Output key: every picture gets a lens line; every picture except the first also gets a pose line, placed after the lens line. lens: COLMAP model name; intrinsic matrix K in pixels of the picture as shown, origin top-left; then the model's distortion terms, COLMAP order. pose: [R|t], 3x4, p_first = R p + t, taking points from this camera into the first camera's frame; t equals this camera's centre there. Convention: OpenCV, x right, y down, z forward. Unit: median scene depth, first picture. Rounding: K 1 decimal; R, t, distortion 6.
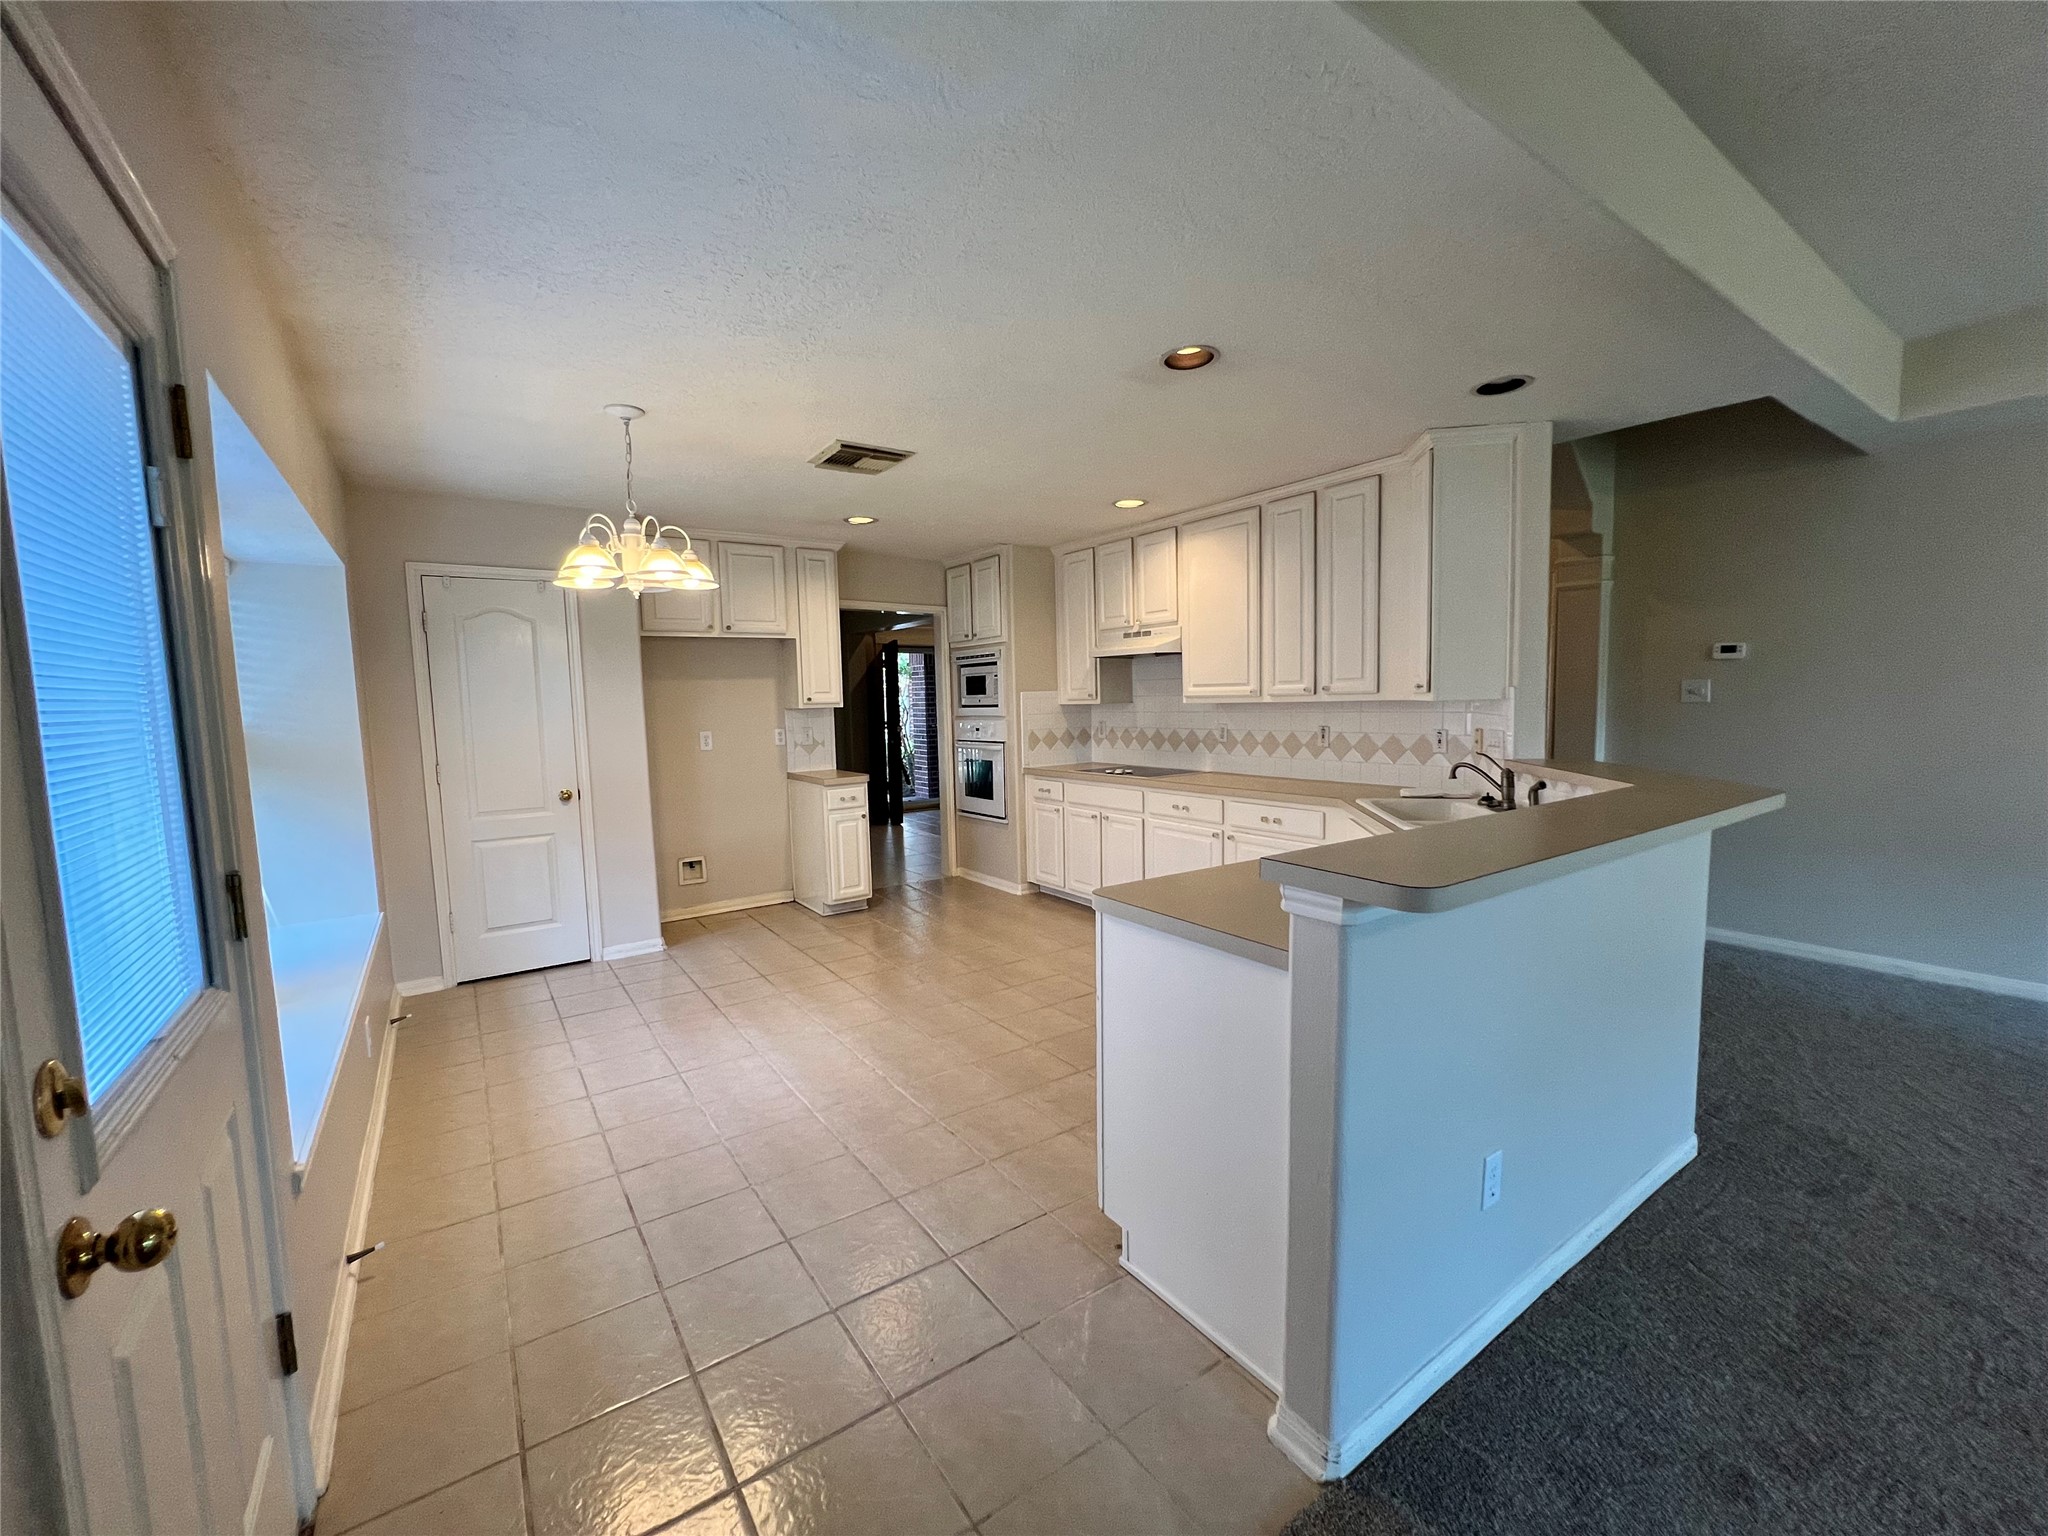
lens RADIAL K [[830.2, 0, 1024.0], [0, 830.2, 768.0], [0, 0, 1]] dist [-0.003461, -0.000511]
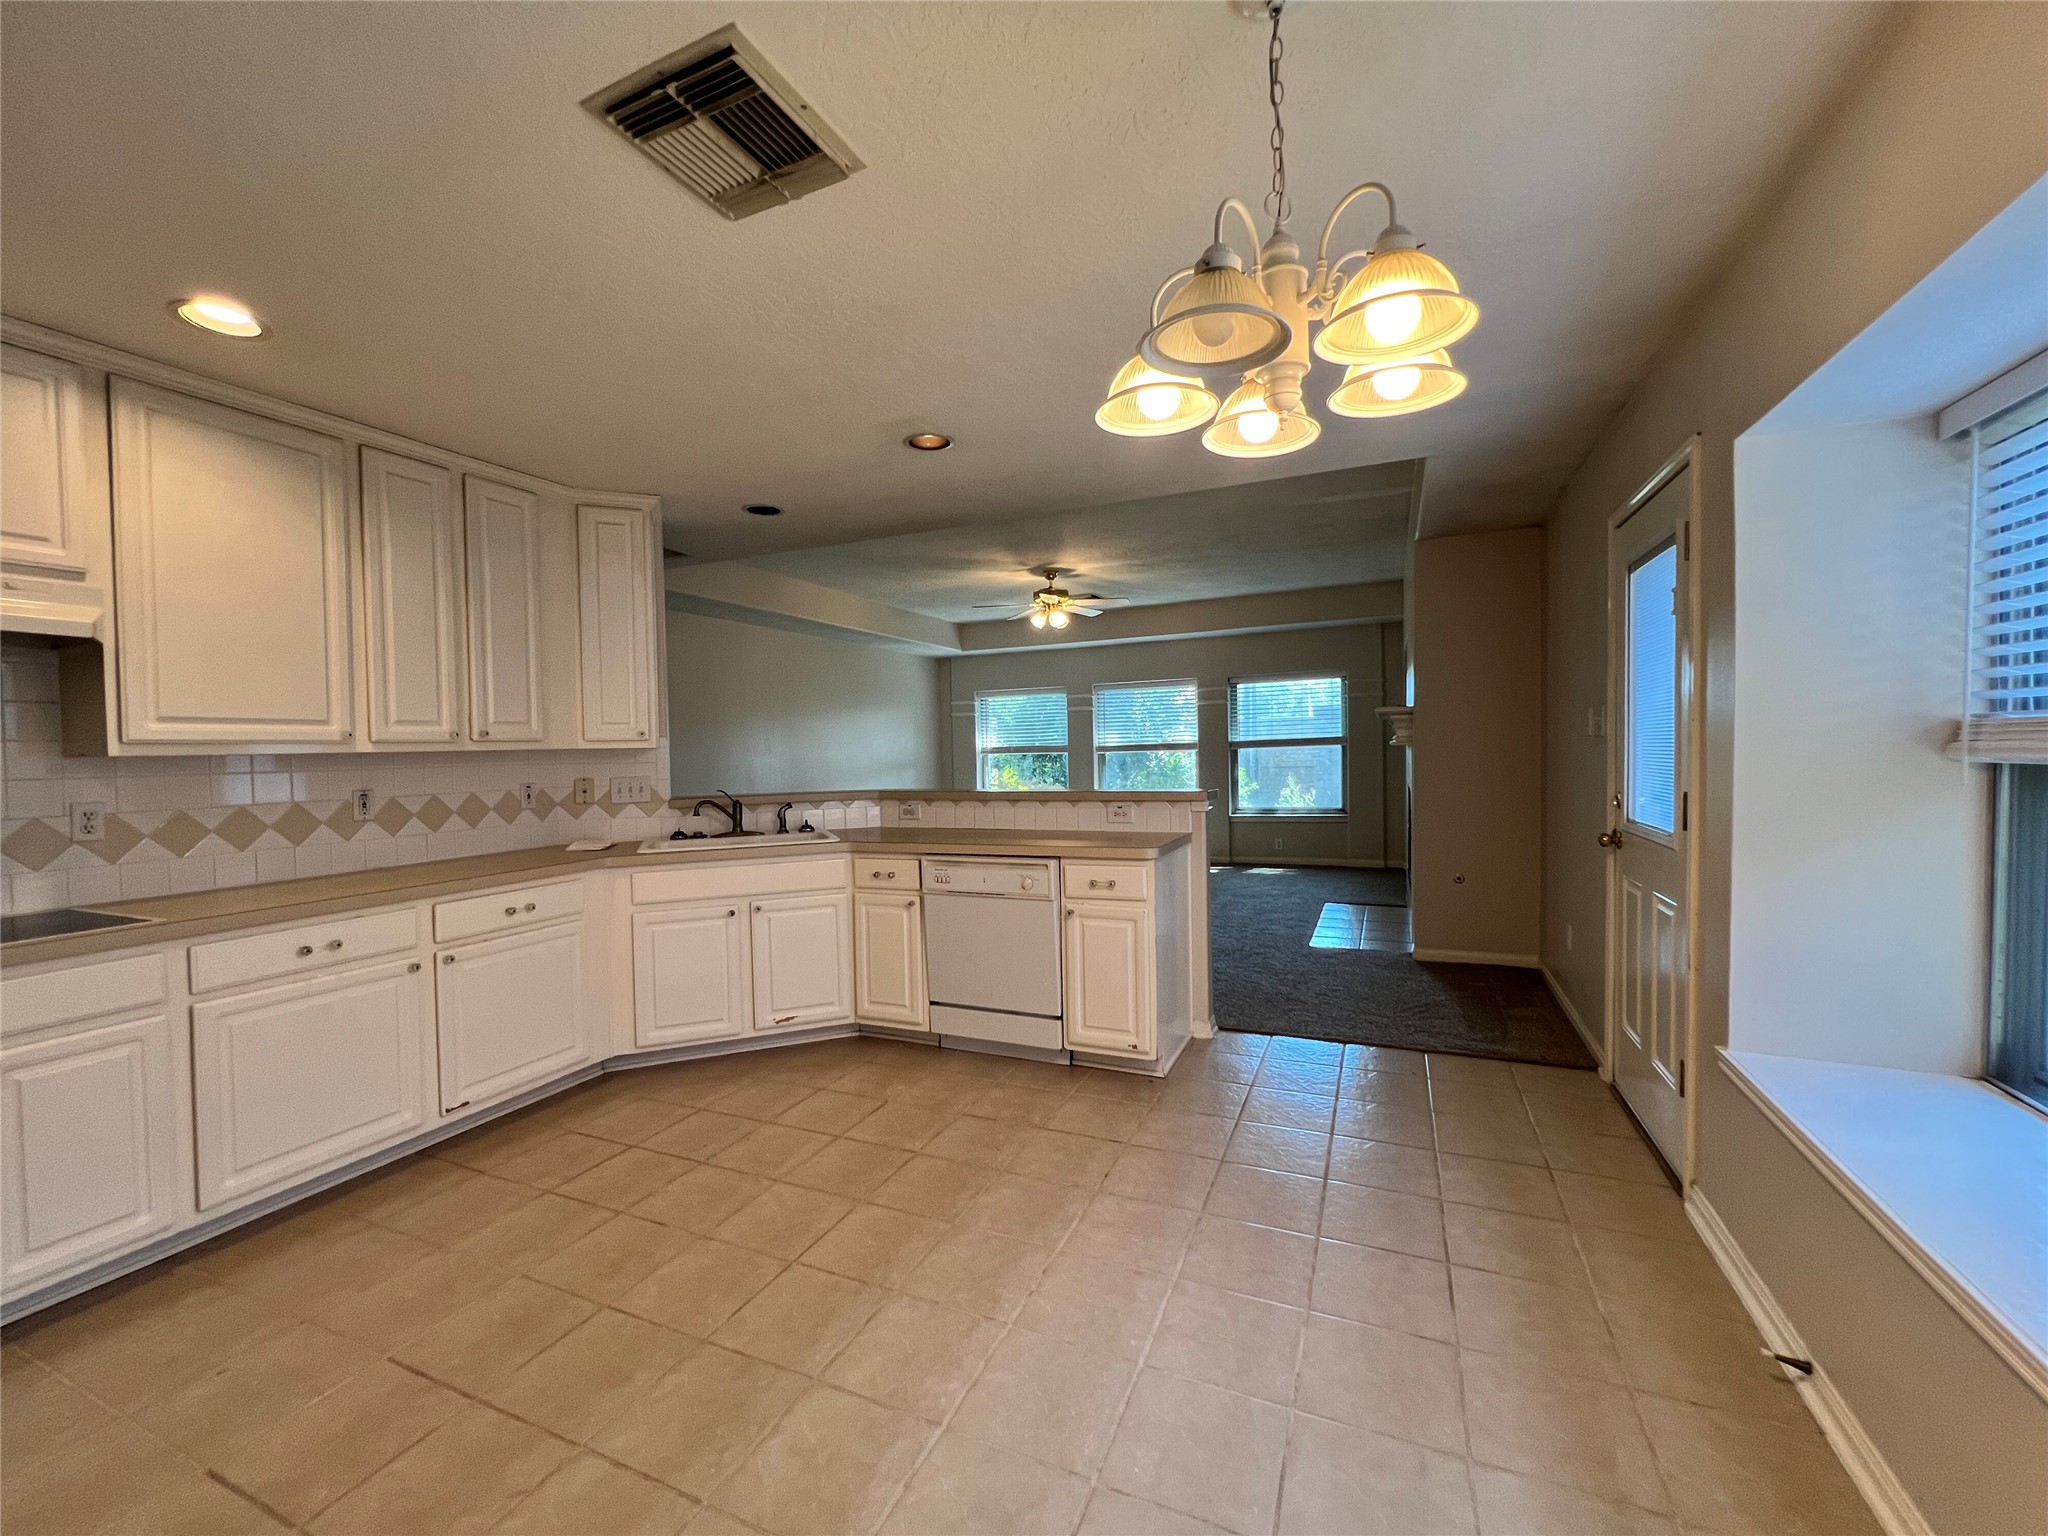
lens RADIAL K [[830.2, 0, 1024.0], [0, 830.2, 768.0], [0, 0, 1]] dist [-0.003461, -0.000511]
pose [[-0.517855, 0.009710, 0.855413, -0.531344], [0.101191, 0.993611, 0.049981, -0.050024], [-0.849462, 0.112443, -0.515529, 0.943043]]
